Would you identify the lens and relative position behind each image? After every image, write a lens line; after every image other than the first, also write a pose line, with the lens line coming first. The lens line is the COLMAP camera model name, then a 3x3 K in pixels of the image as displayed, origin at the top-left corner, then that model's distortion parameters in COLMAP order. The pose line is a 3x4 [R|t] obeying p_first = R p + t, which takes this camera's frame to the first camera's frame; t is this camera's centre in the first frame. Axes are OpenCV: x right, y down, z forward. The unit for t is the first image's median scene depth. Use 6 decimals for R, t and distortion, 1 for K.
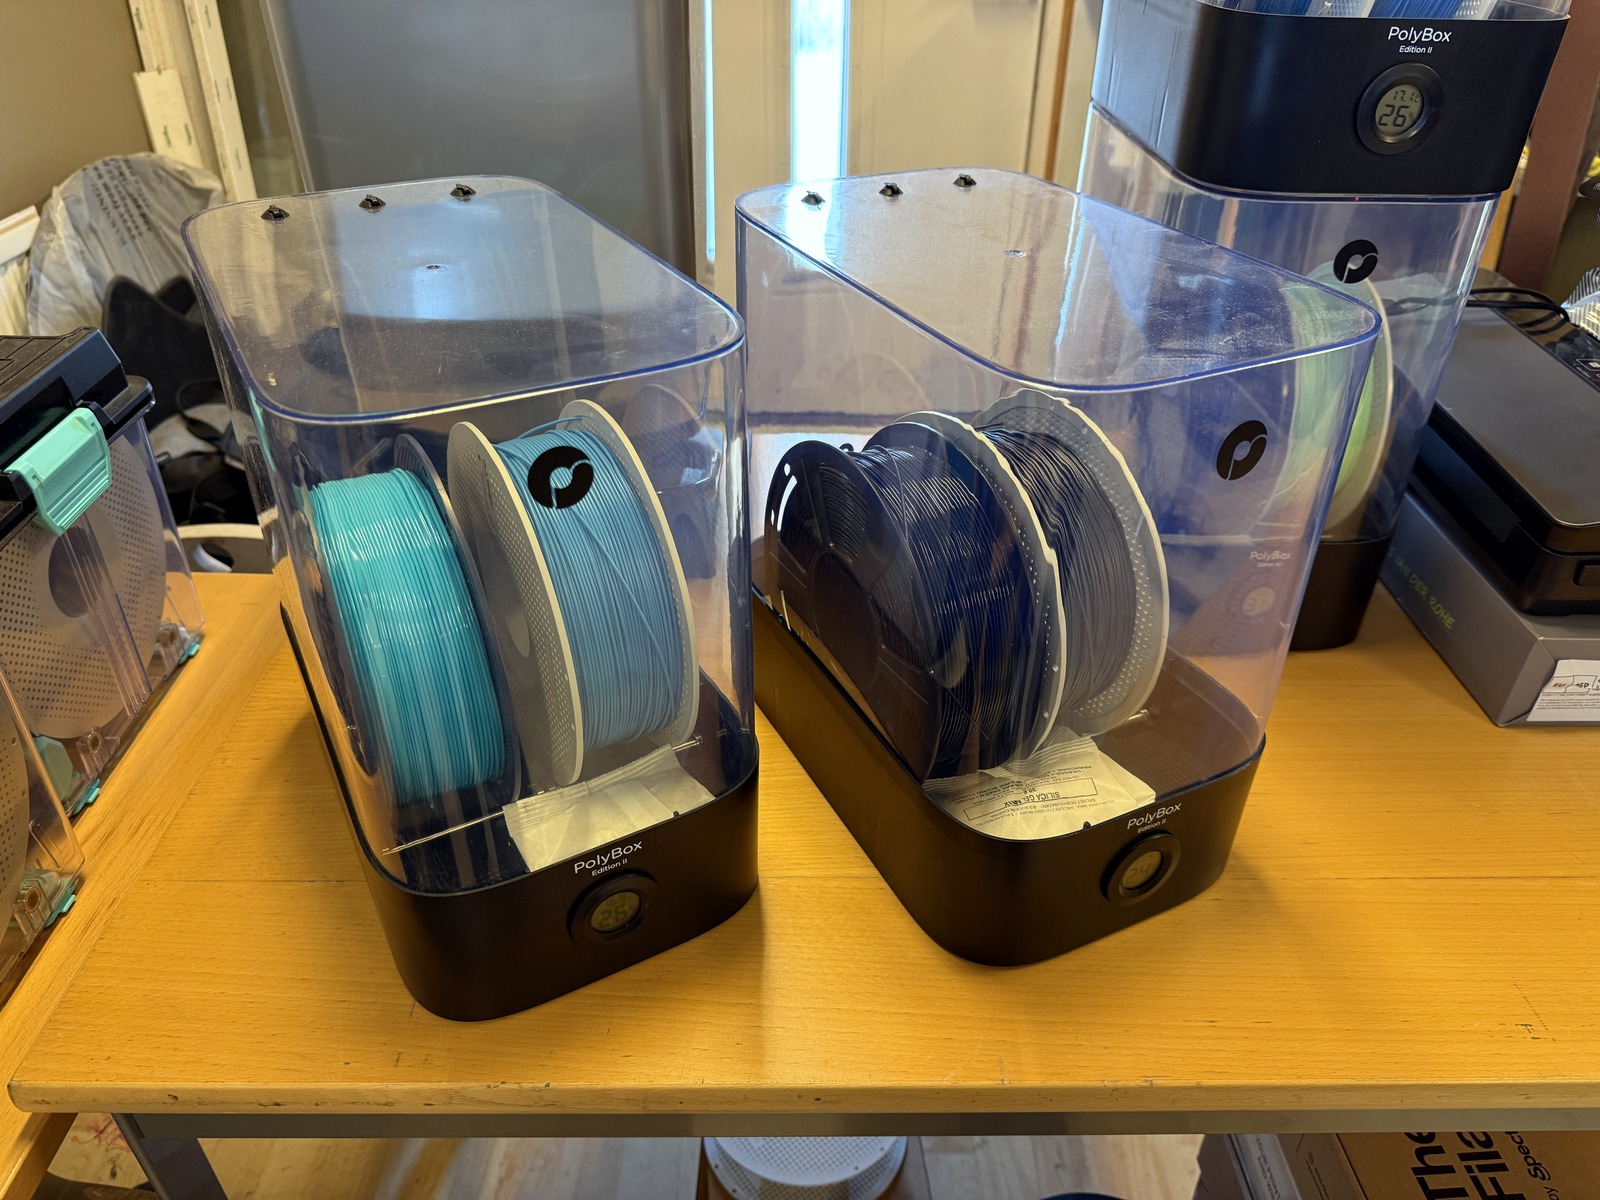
lens RADIAL K [[1151.0, 0, 800.0], [0, 1151.0, 600.0], [0, 0, 1]] dist [-0.000425, -0.006448]
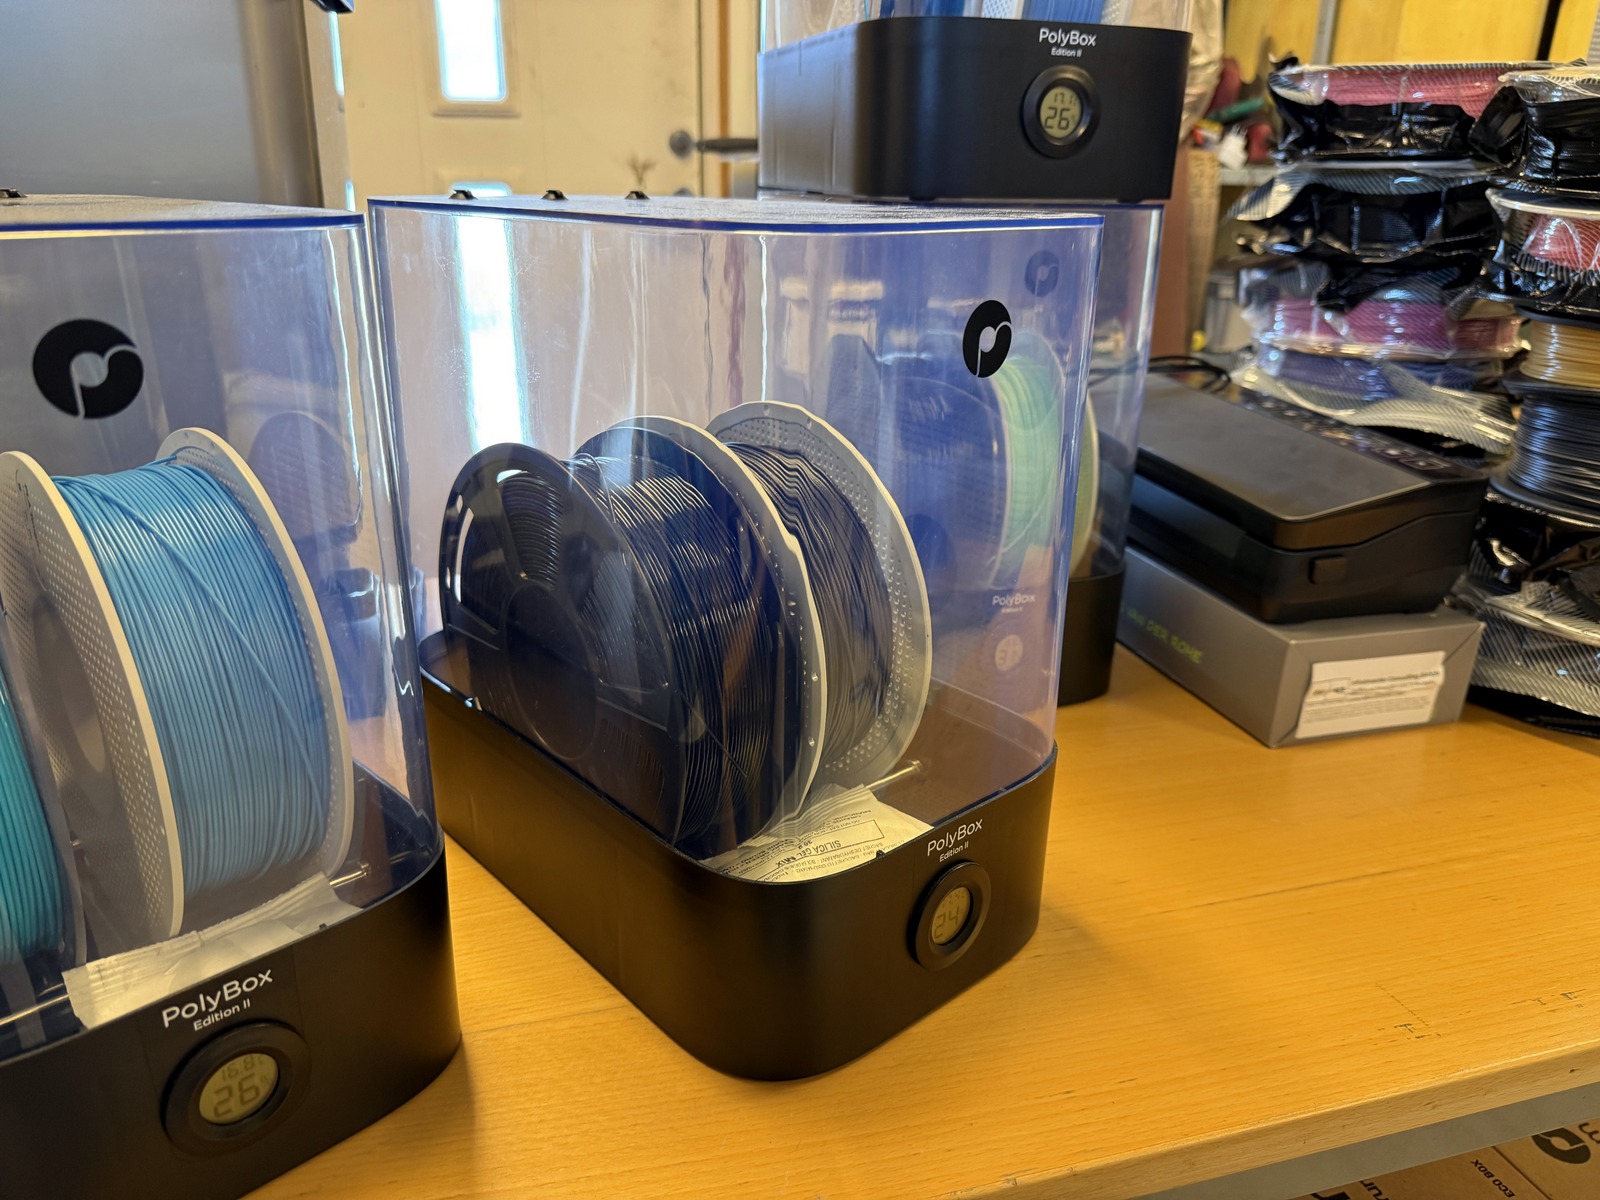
lens RADIAL K [[1158.7, 0, 797.0], [0, 1158.7, 605.4], [0, 0, 1]] dist [0.001441, -0.010761]
pose [[0.964875, -0.090298, 0.246704, 0.012378], [0.141742, 0.969598, -0.199471, 0.159022], [-0.221192, 0.227432, 0.948340, 0.194932]]
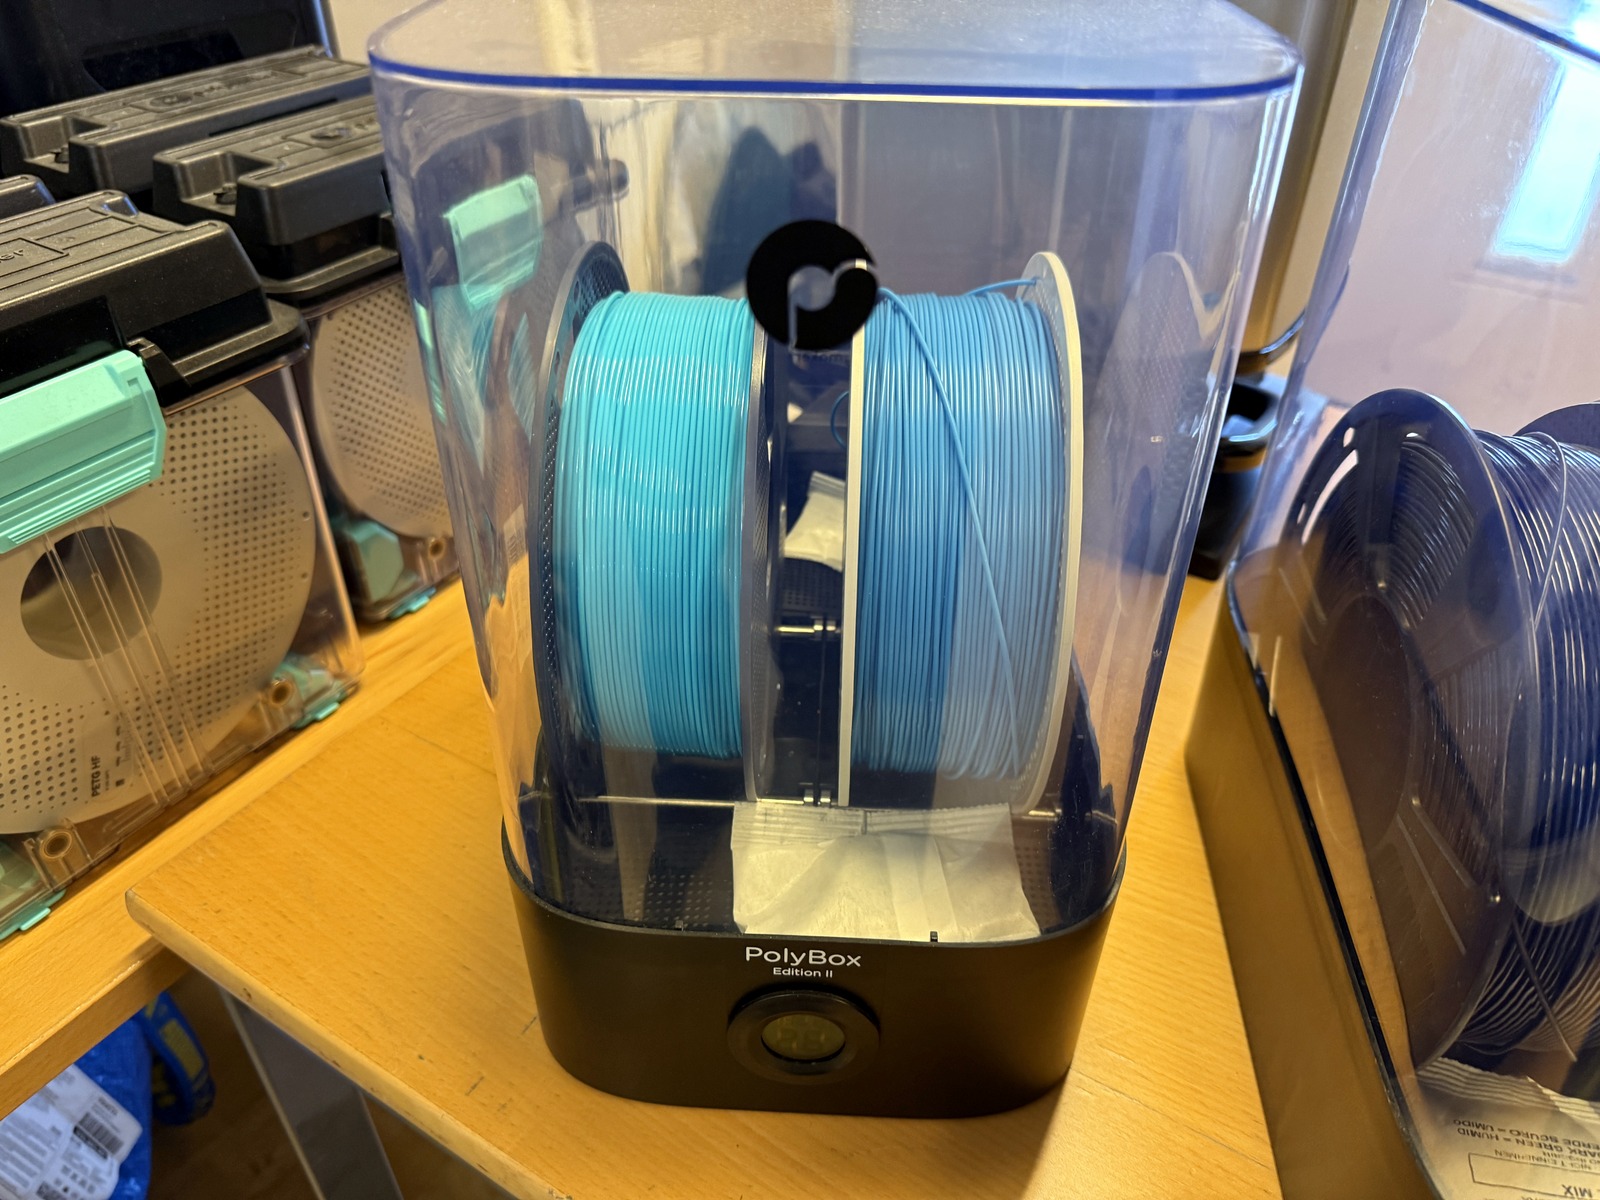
lens RADIAL K [[1149.7, 0, 802.0], [0, 1149.7, 596.9], [0, 0, 1]] dist [0.097442, -0.197140]
pose [[0.845338, 0.308548, -0.436121, 0.036631], [-0.294228, 0.950277, 0.101999, -0.018519], [0.445907, 0.042095, 0.894089, 0.380121]]
